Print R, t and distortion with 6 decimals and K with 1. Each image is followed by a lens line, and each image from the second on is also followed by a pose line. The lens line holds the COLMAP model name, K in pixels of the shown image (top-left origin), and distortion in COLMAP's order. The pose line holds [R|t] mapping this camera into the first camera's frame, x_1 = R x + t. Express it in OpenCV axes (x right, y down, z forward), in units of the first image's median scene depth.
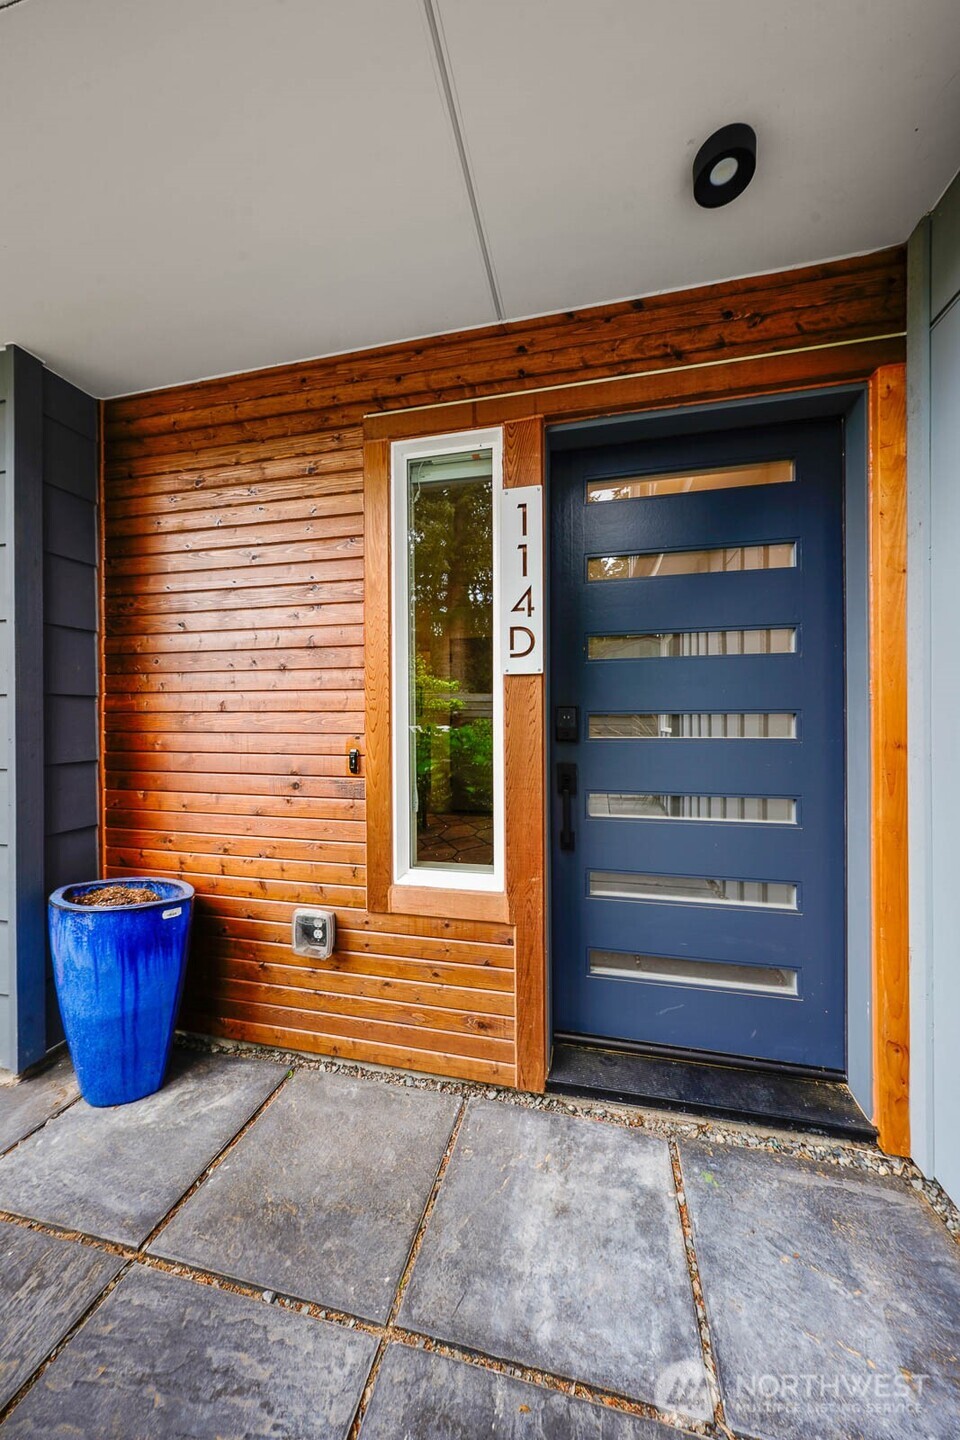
lens RADIAL K [[494.2, 0, 480.0], [0, 494.2, 720.0], [0, 0, 1]] dist [0.001564, 0.000243]
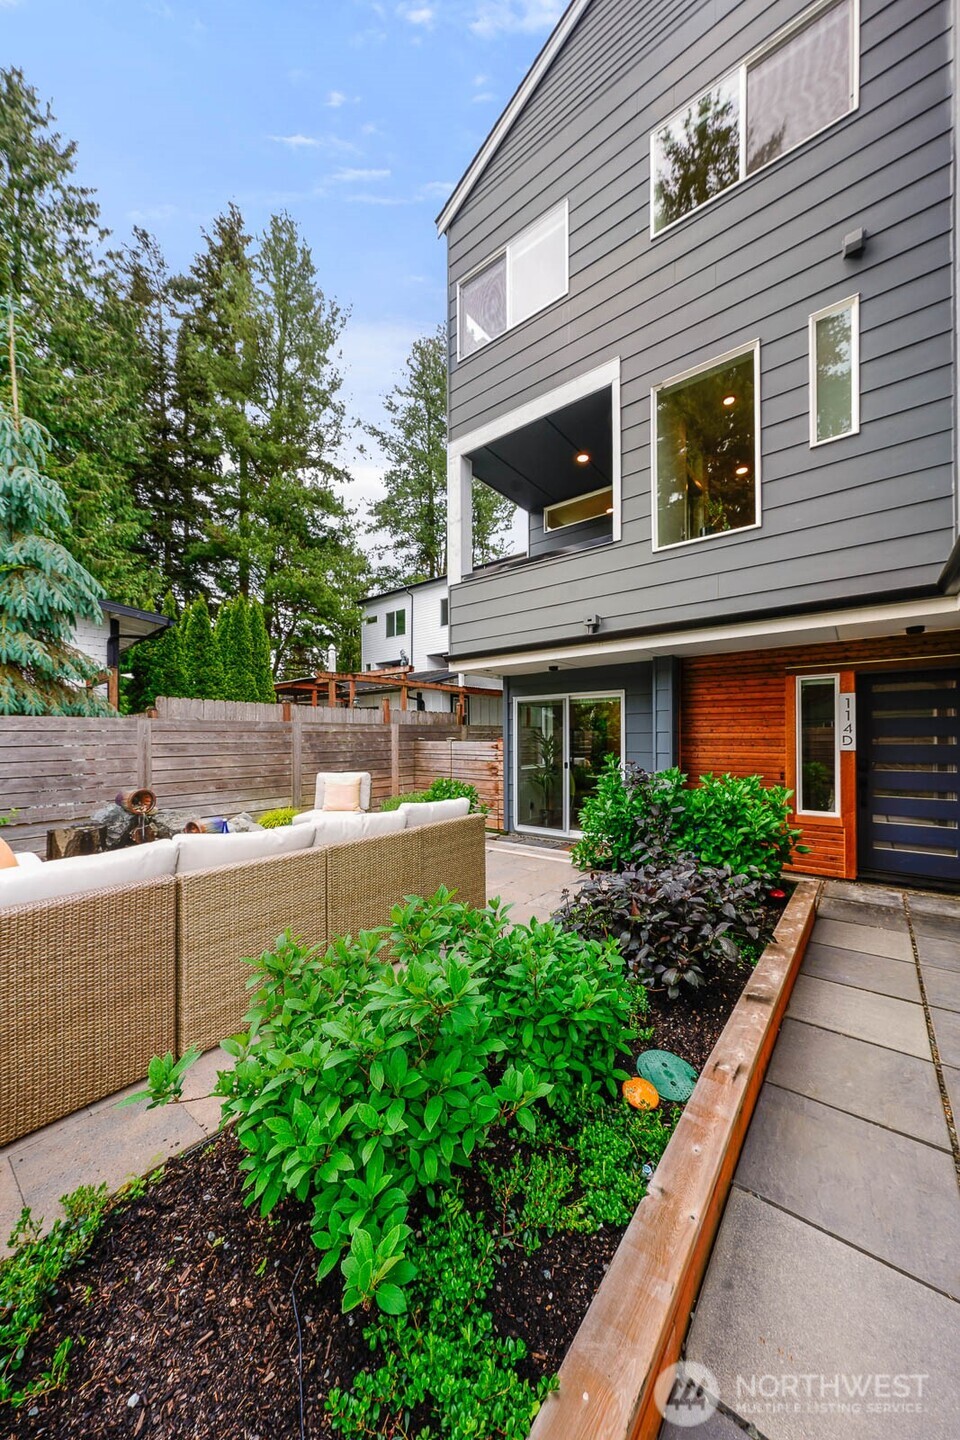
lens RADIAL K [[490.0, 0, 486.5], [0, 490.0, 735.4], [0, 0, 1]] dist [0.000359, 0.000036]
pose [[0.905746, 0.000097, -0.423822, -0.685124], [-0.002783, 0.999980, -0.005720, -0.162292], [0.423812, 0.006361, 0.905728, -2.870185]]
